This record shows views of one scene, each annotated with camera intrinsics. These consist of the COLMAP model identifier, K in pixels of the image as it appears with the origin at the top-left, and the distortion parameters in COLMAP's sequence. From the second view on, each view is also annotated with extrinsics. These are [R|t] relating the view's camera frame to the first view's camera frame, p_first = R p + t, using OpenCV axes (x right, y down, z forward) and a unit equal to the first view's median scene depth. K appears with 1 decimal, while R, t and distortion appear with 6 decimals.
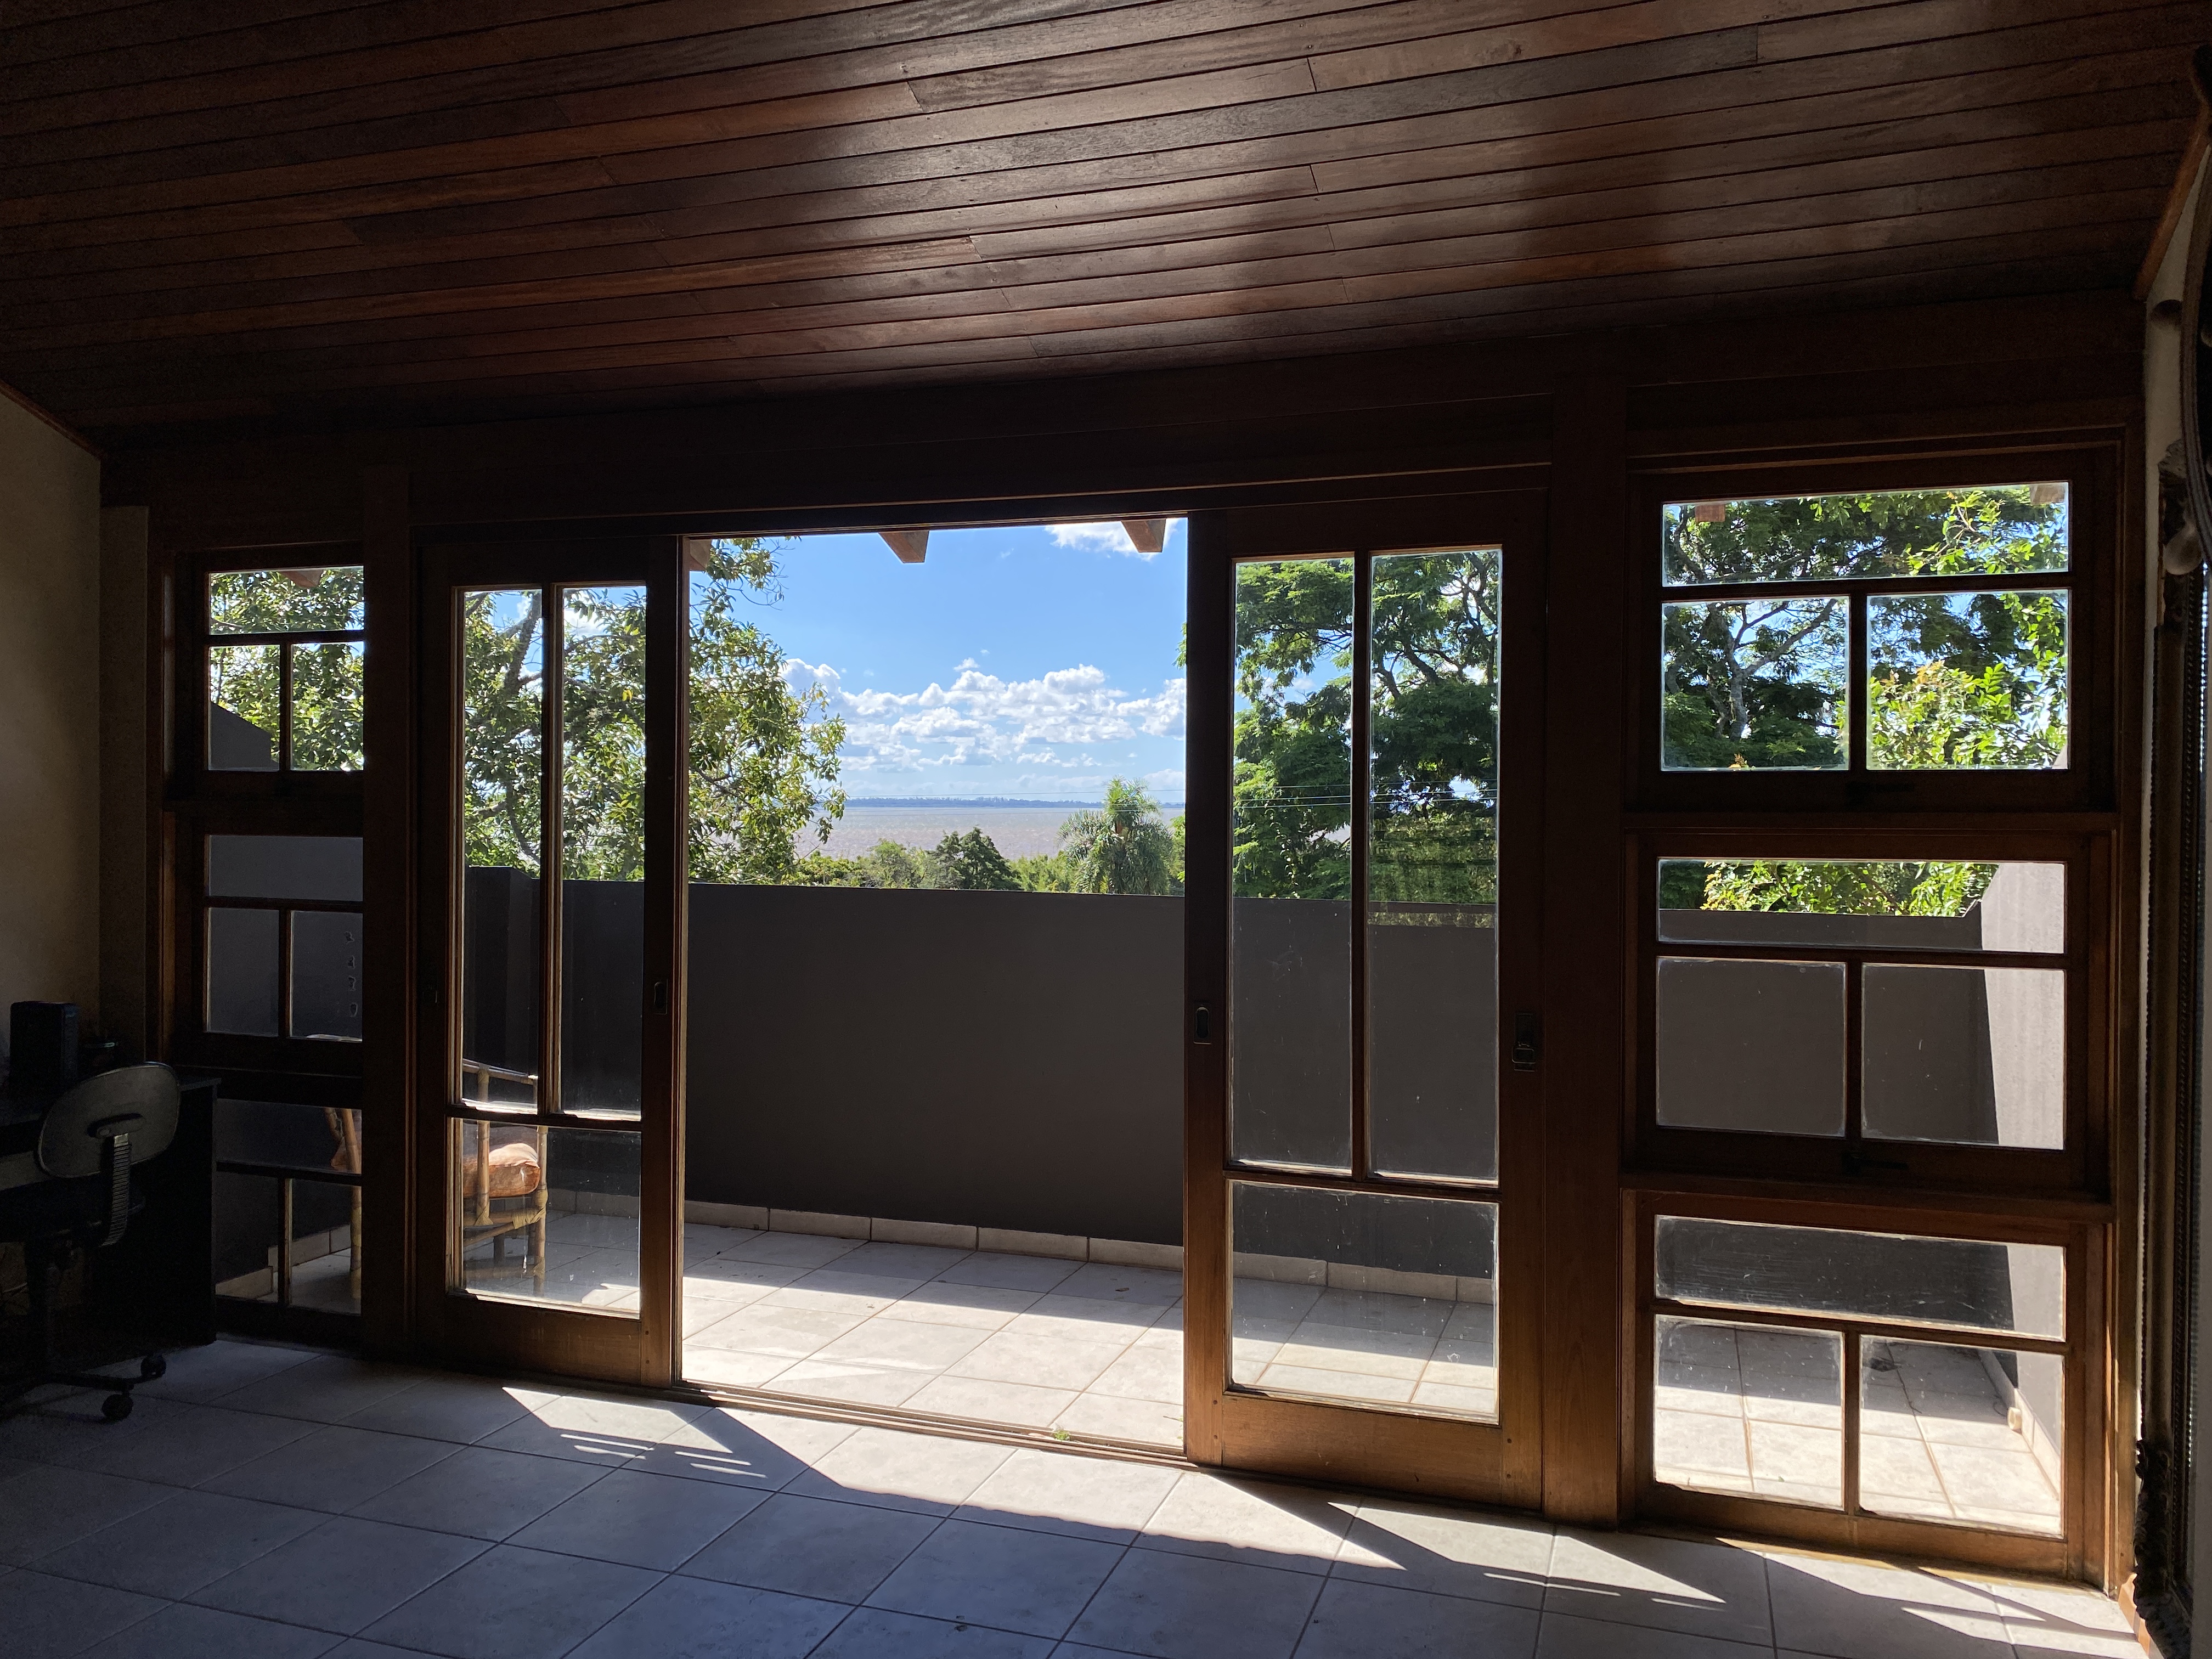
lens RADIAL K [[1679.2, 0, 1101.5], [0, 1679.2, 827.7], [0, 0, 1]] dist [0.014661, -0.001935]
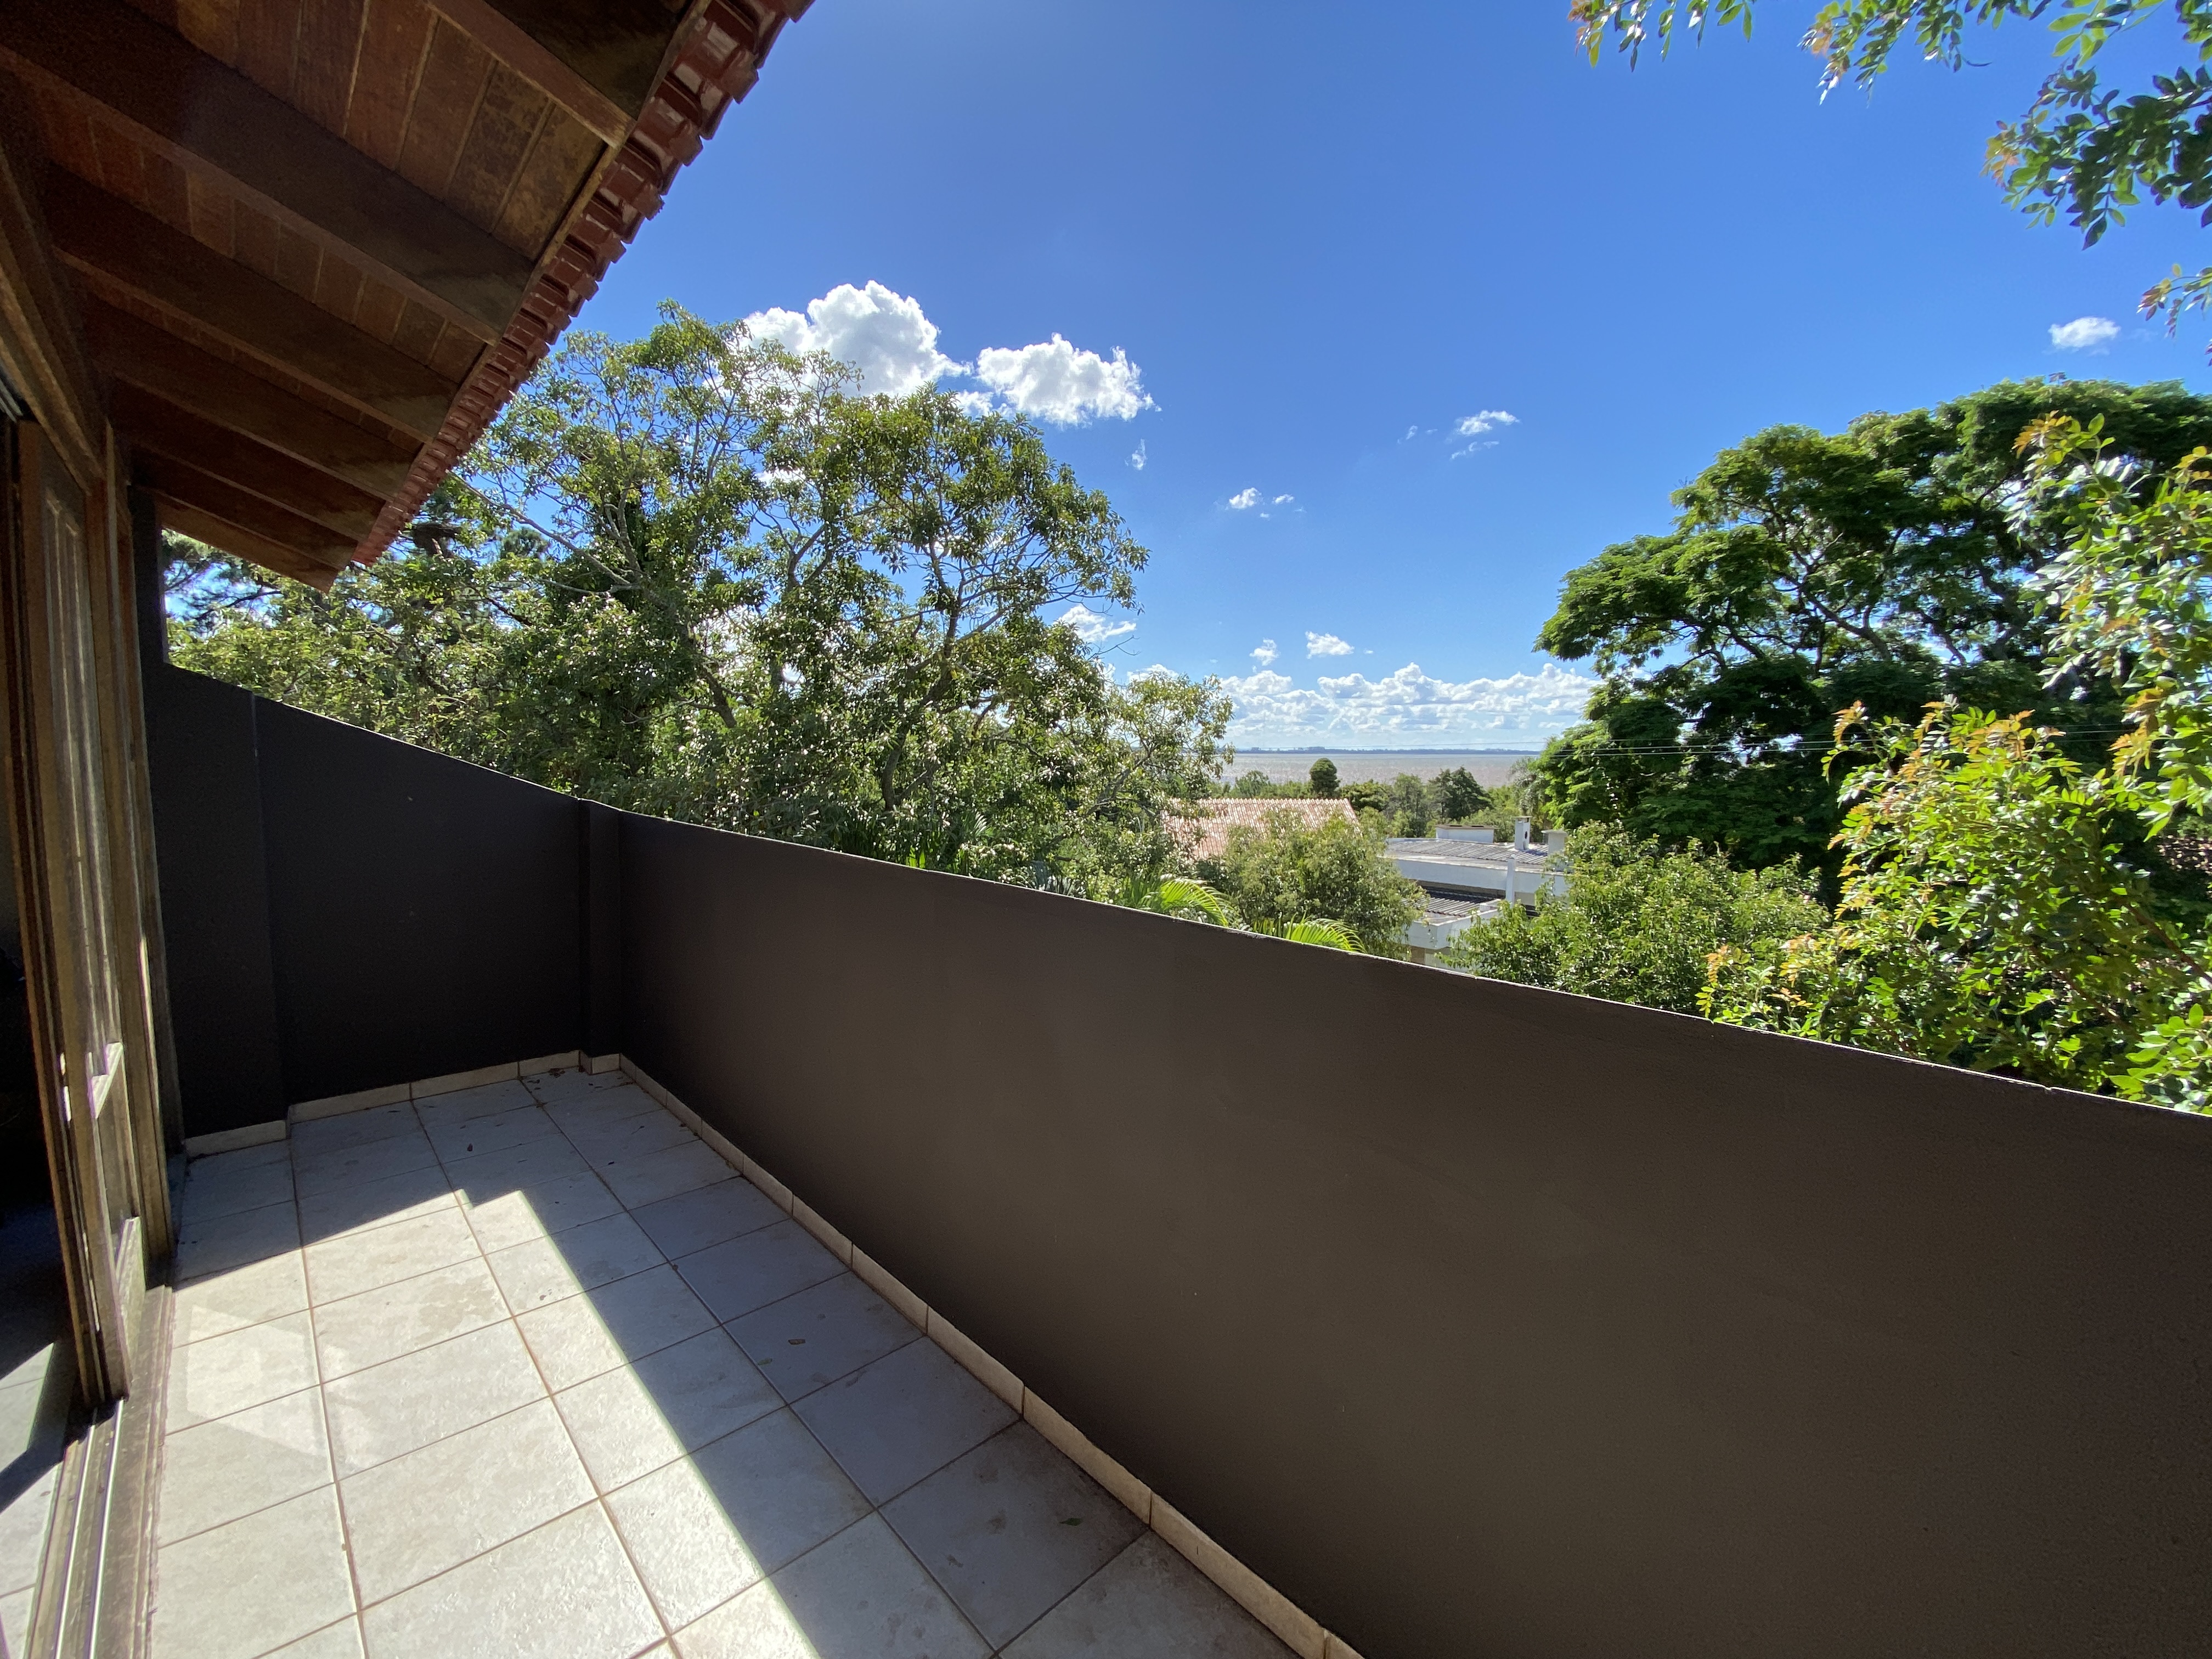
lens RADIAL K [[924.7, 0, 1114.7], [0, 924.7, 824.5], [0, 0, 1]] dist [-0.022942, -0.000092]
pose [[0.891404, 0.036613, -0.451728, 0.074257], [-0.006973, 0.997722, 0.067106, -0.003834], [0.453156, -0.056668, 0.889628, 0.141062]]
